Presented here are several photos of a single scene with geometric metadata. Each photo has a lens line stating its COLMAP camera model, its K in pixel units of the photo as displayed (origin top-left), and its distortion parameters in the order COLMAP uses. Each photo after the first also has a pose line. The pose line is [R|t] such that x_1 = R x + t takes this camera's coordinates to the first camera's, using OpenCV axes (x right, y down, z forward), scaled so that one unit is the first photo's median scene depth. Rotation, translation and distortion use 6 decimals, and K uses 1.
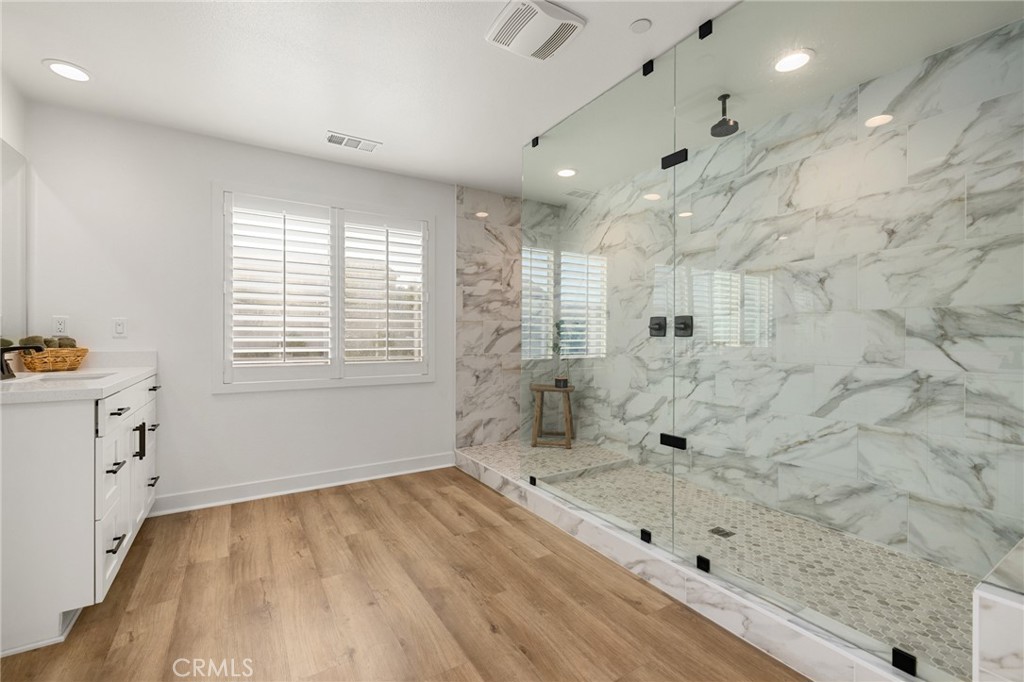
lens RADIAL K [[426.2, 0, 516.2], [0, 426.2, 340.0], [0, 0, 1]] dist [-0.018787, 0.001455]
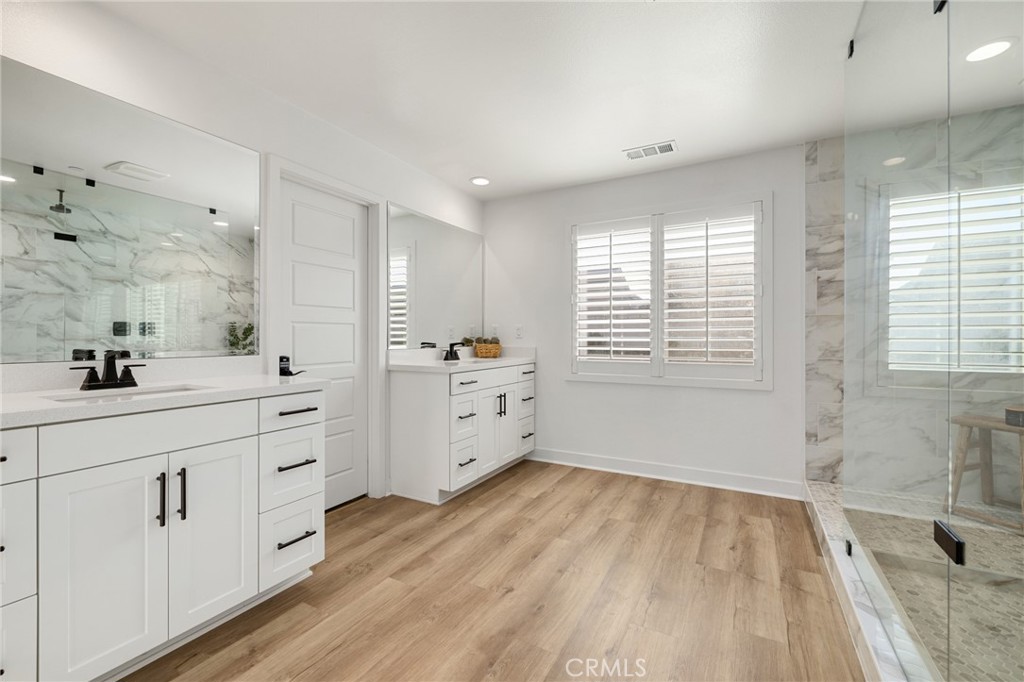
lens RADIAL K [[426.2, 0, 519.5], [0, 426.2, 338.9], [0, 0, 1]] dist [-0.018787, 0.001455]
pose [[0.485451, 0.000648, -0.874264, 0.354820], [-0.004004, 0.999991, -0.001483, 0.000171], [0.874255, 0.004220, 0.485449, 0.204421]]
